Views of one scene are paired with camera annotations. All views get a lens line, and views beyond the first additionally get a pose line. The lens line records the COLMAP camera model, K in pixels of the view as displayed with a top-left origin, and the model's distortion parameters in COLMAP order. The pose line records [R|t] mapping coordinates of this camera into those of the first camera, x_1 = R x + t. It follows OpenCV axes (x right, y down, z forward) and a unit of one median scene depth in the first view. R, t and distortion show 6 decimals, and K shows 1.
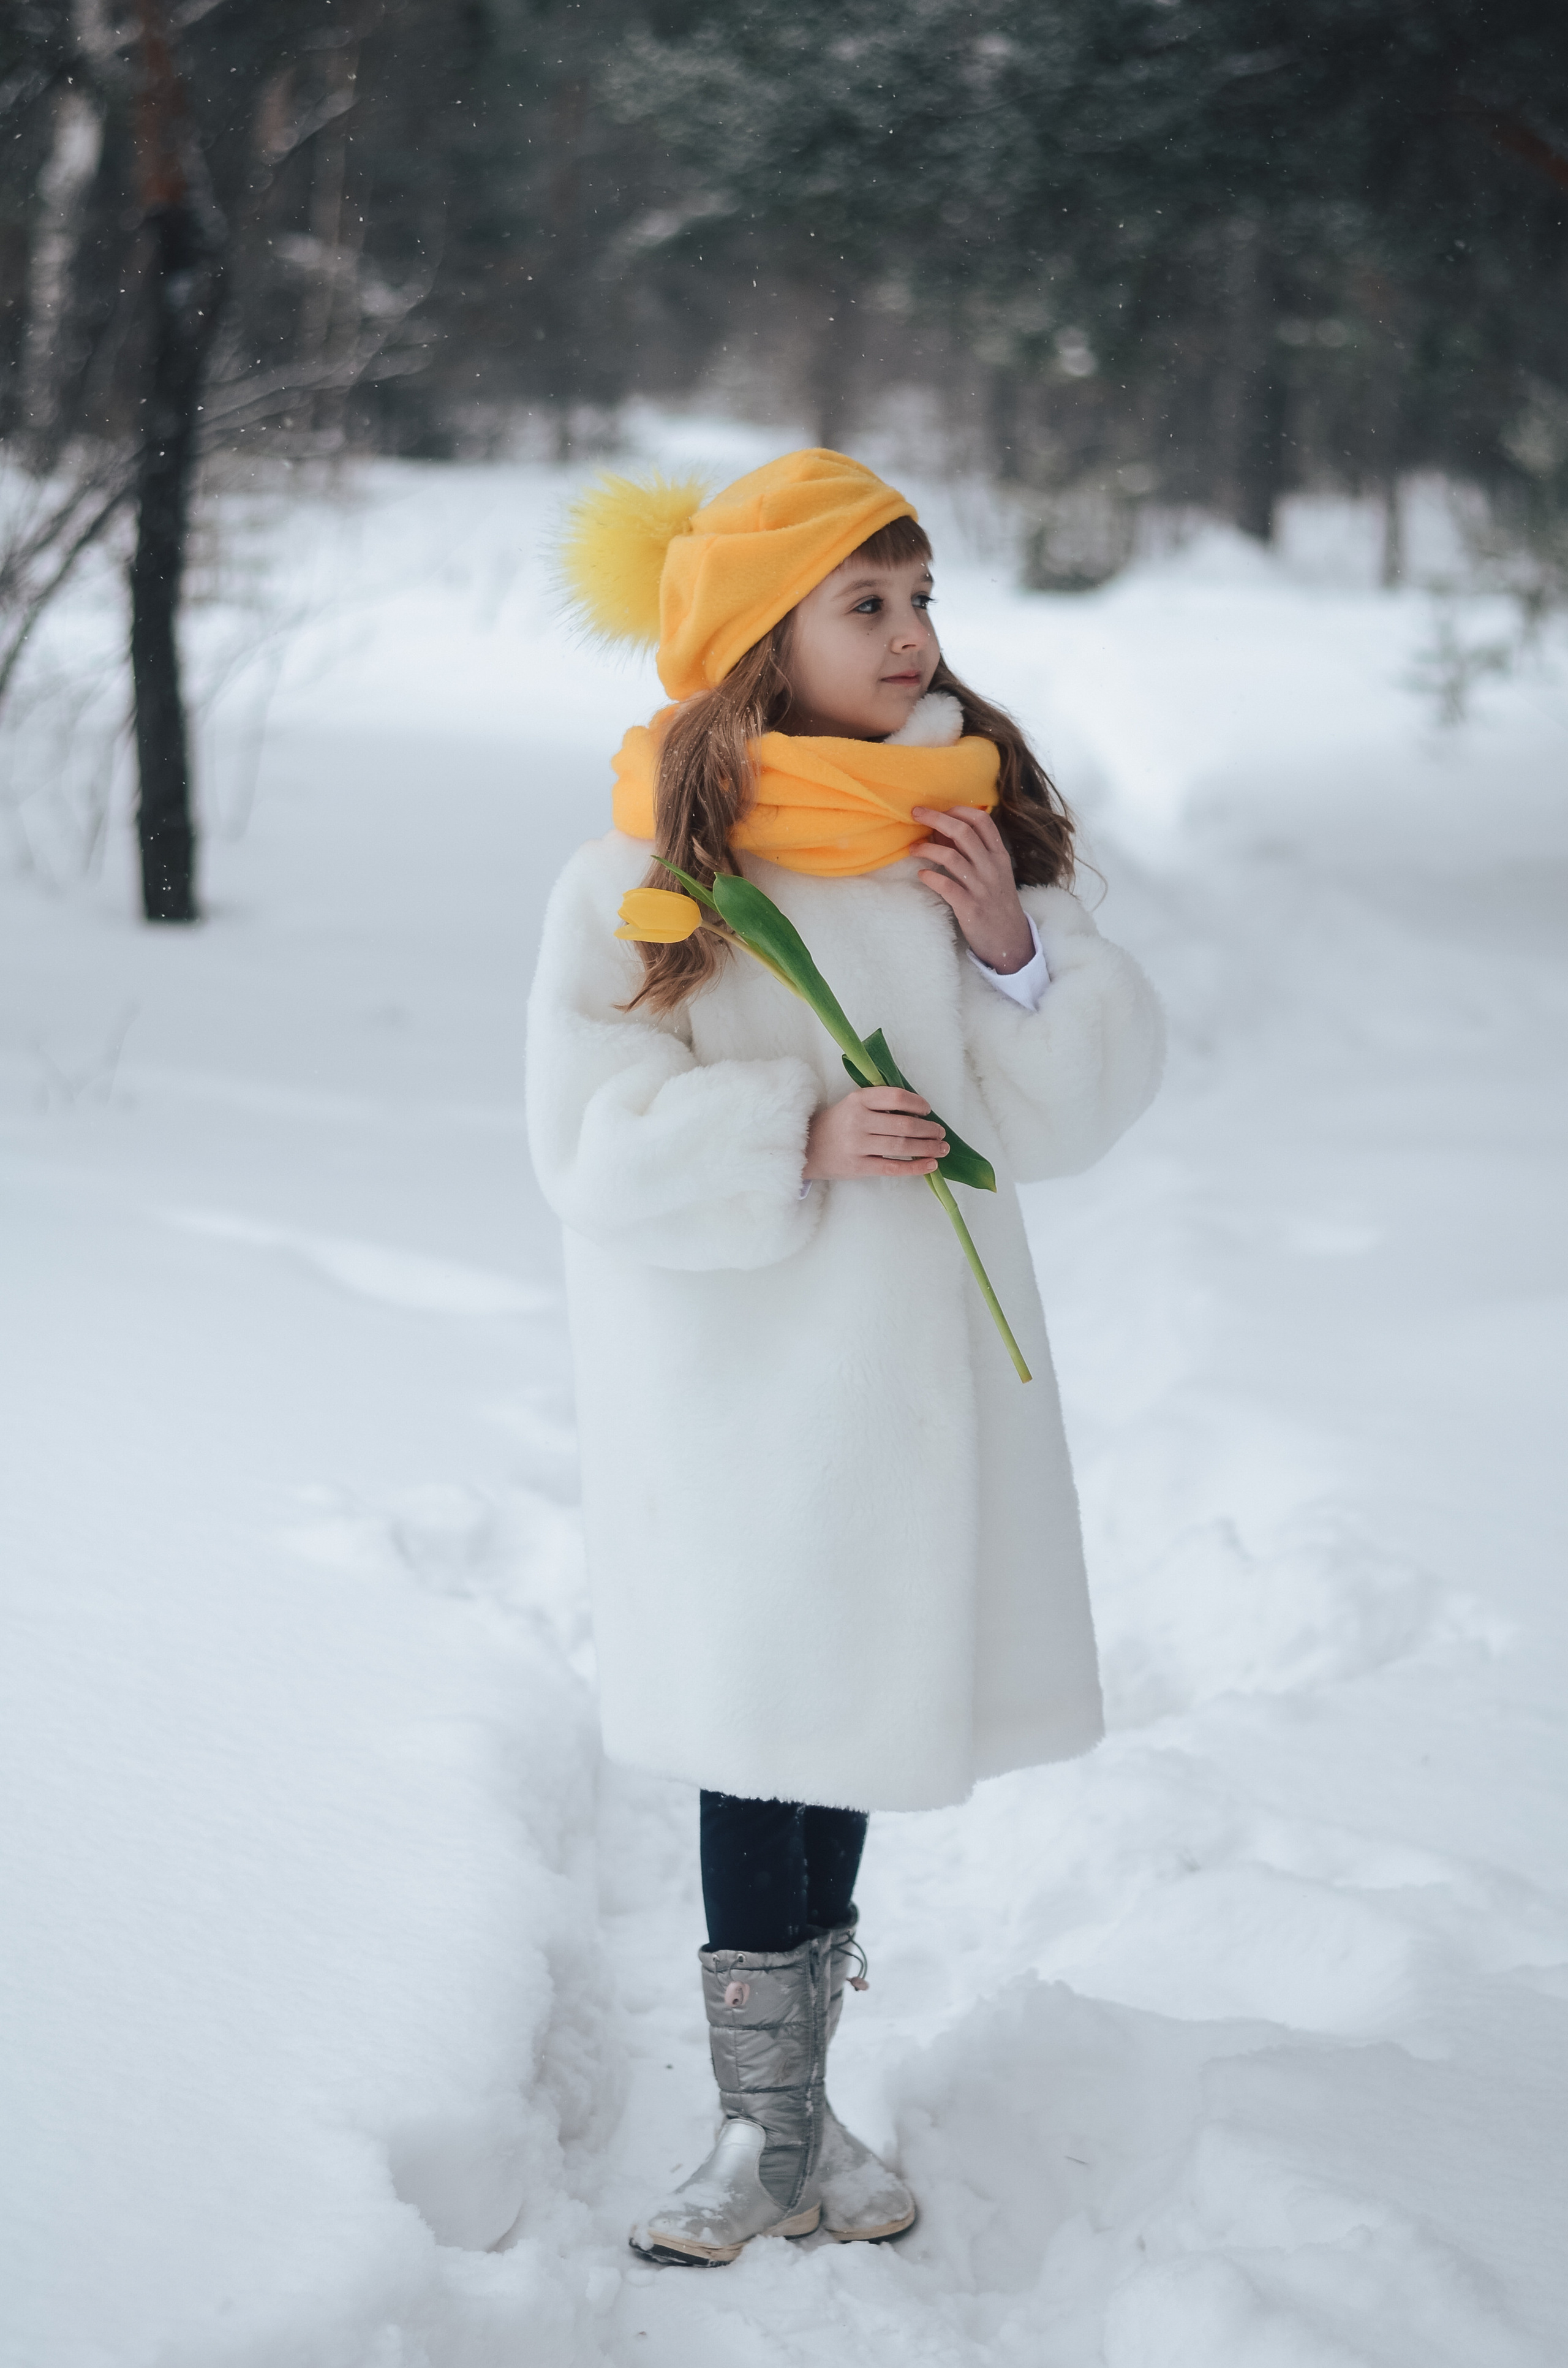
lens RADIAL K [[5192.3, 0, 803.0], [0, 5192.3, 1191.0], [0, 0, 1]] dist [-0.095889, 0.000000]
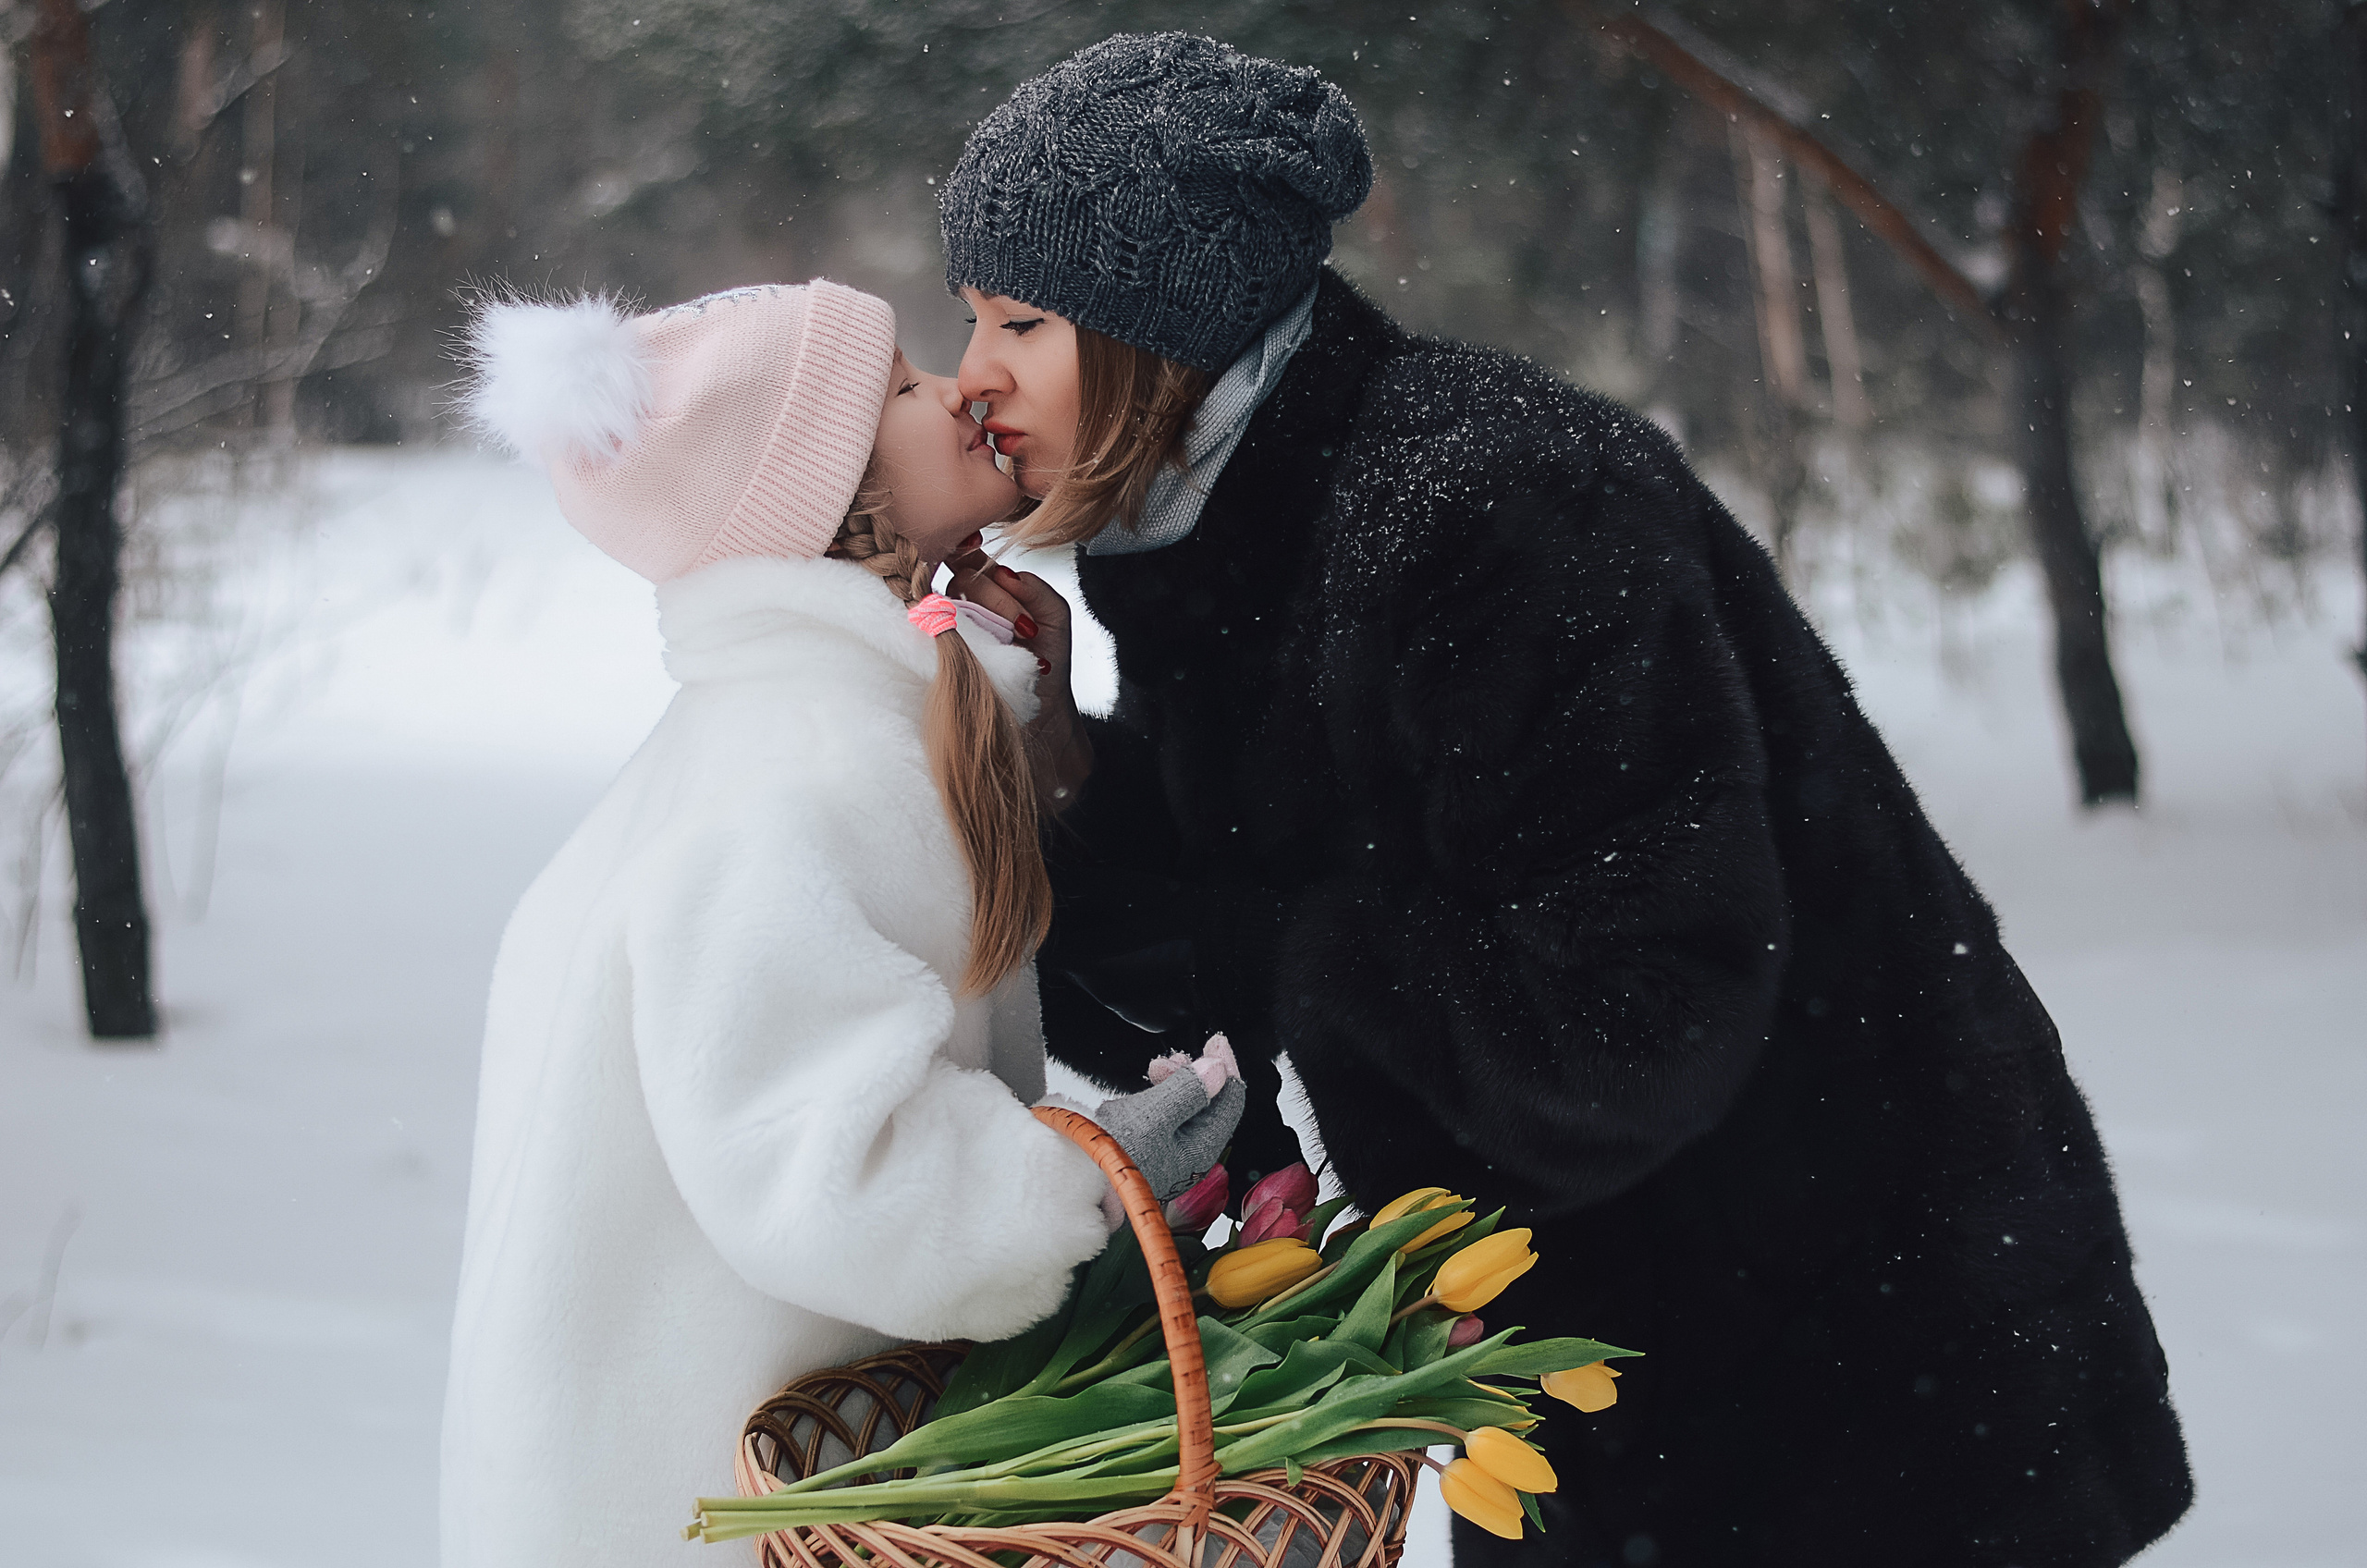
lens RADIAL K [[5190.6, 0, 1164.4], [0, 5190.6, 827.6], [0, 0, 1]] dist [-0.095889, 0.000000]
pose [[0.995381, -0.057732, 0.076707, -0.015549], [0.062272, 0.996362, -0.058179, -0.022123], [-0.073069, 0.062687, 0.995355, 0.141860]]
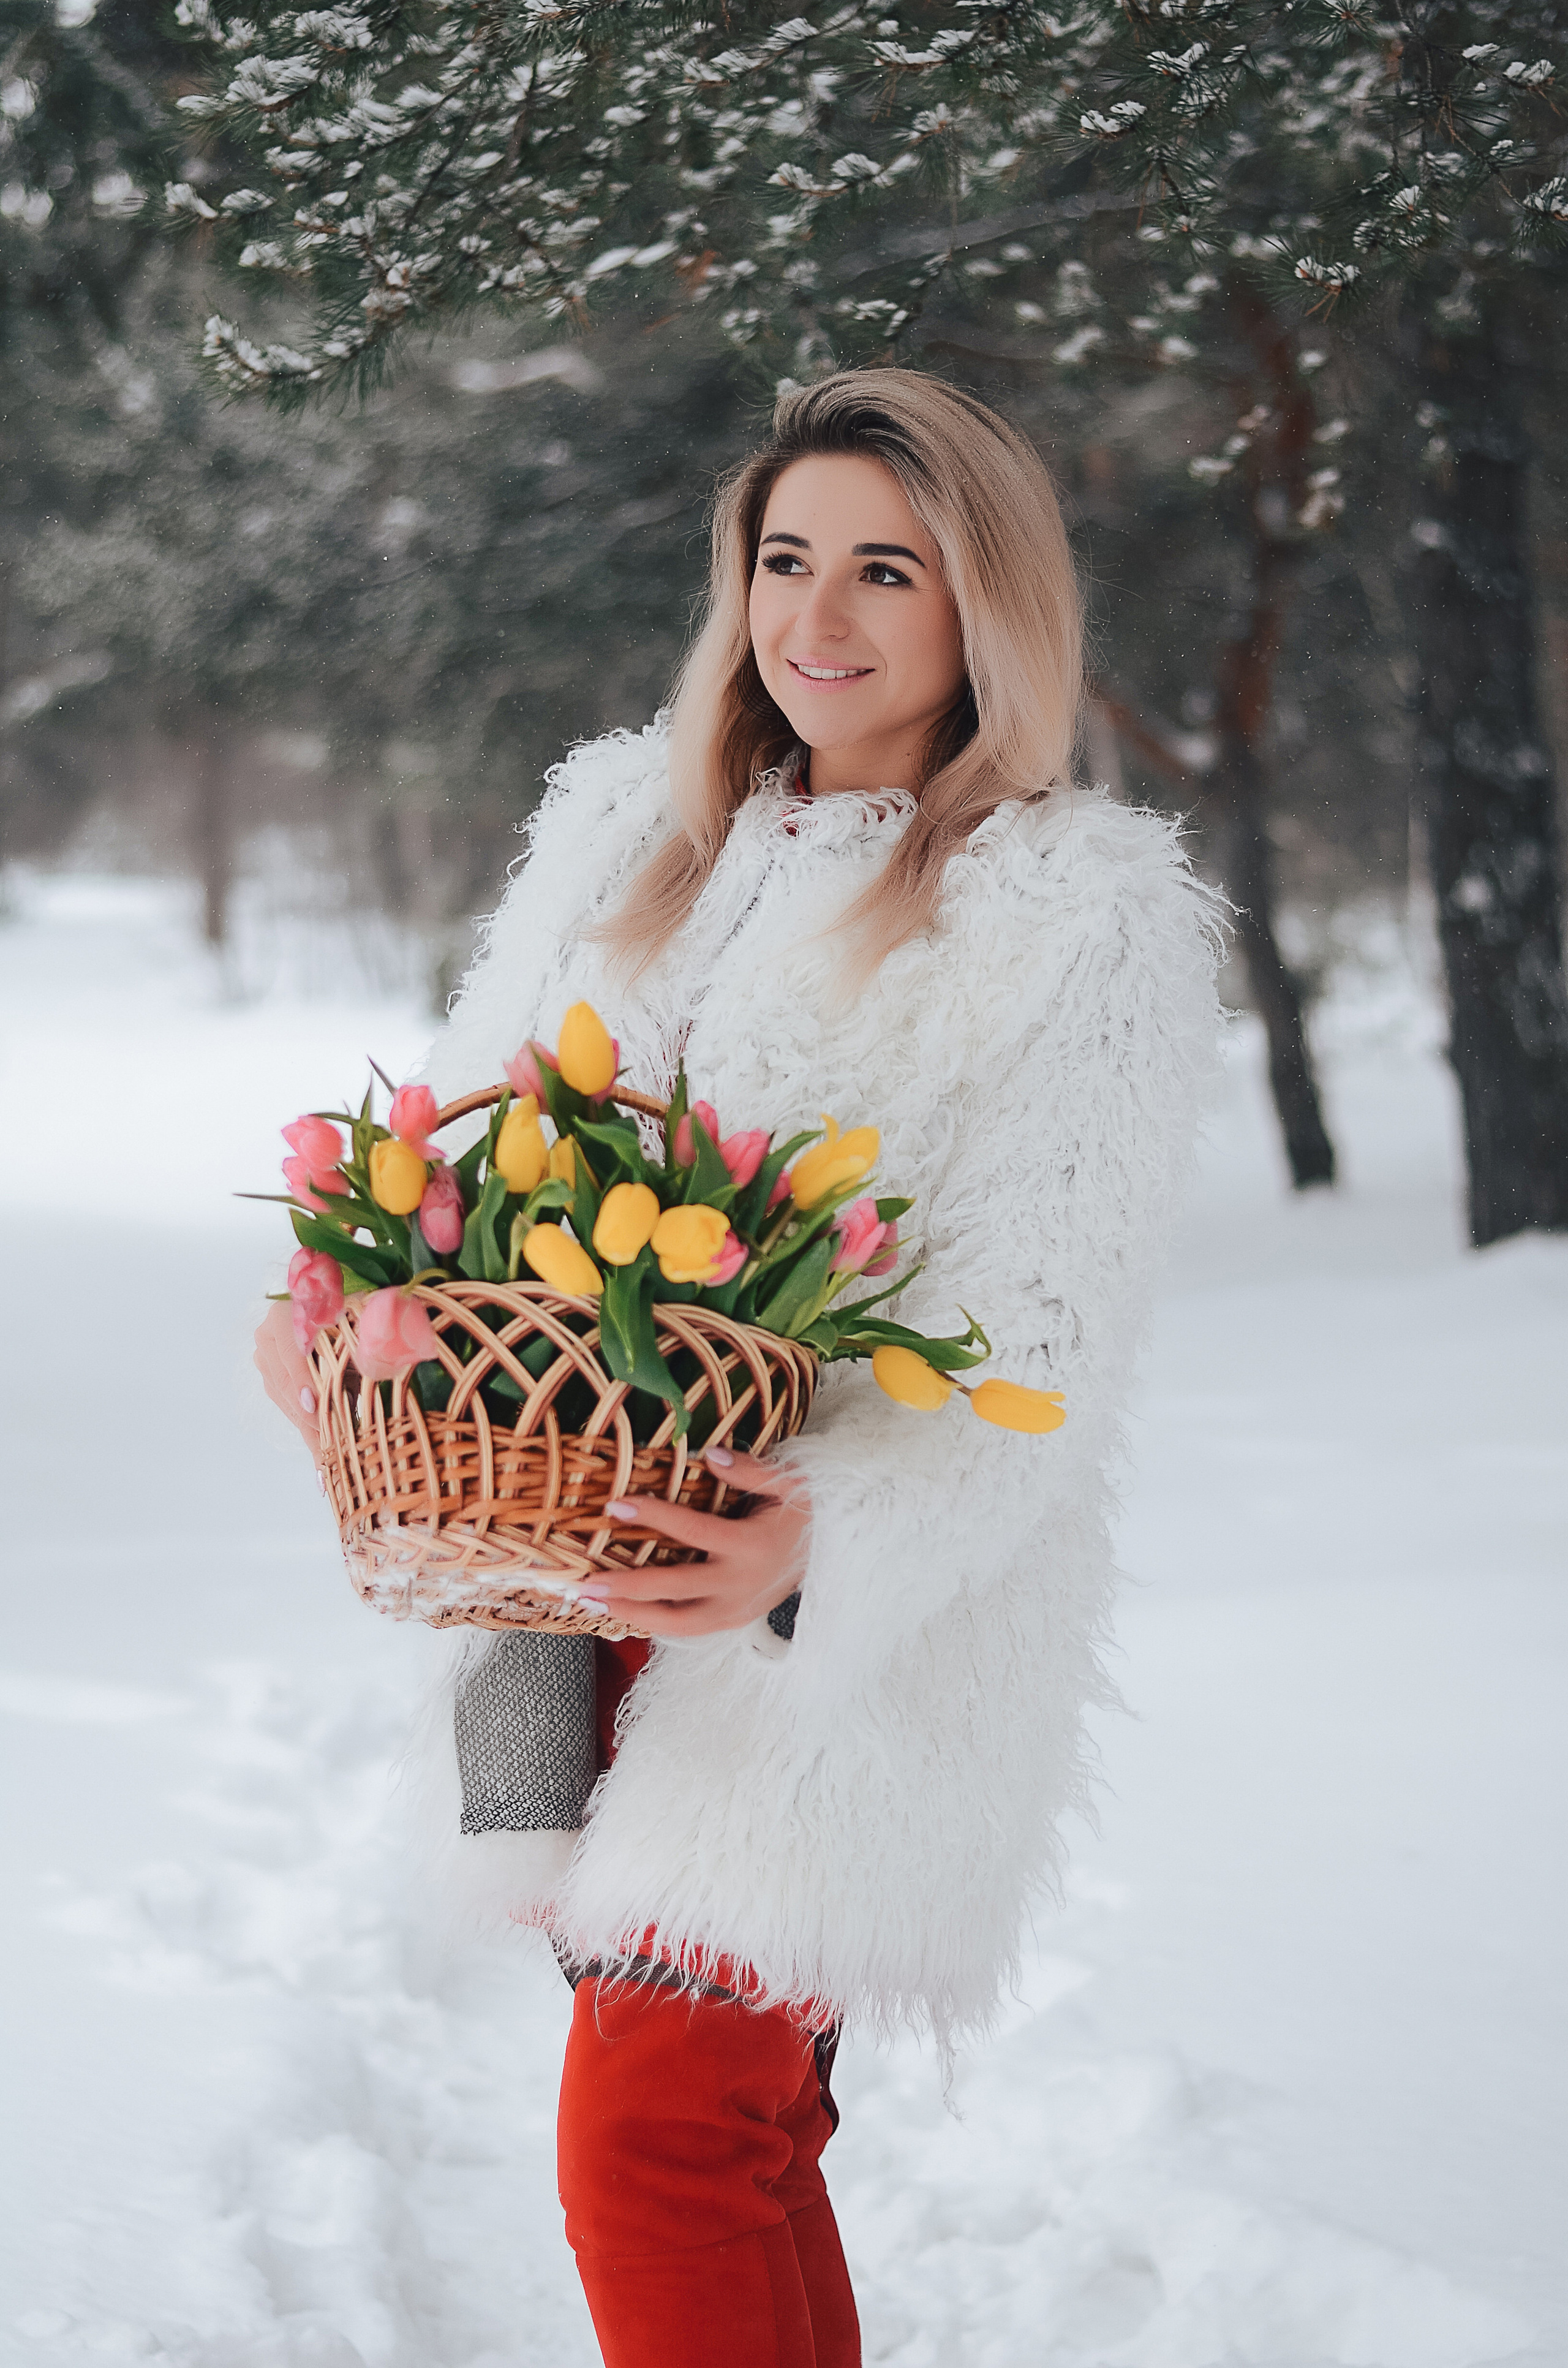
lens RADIAL K [[5192.3, 0, 781.4], [0, 5192.3, 1170.3], [0, 0, 1]] dist [-0.095889, 0.000000]
pose [[0.989541, -0.087468, 0.114705, -0.018924], [0.096872, 0.992145, -0.079141, 0.003602], [-0.106882, 0.089425, 0.990242, -0.047826]]
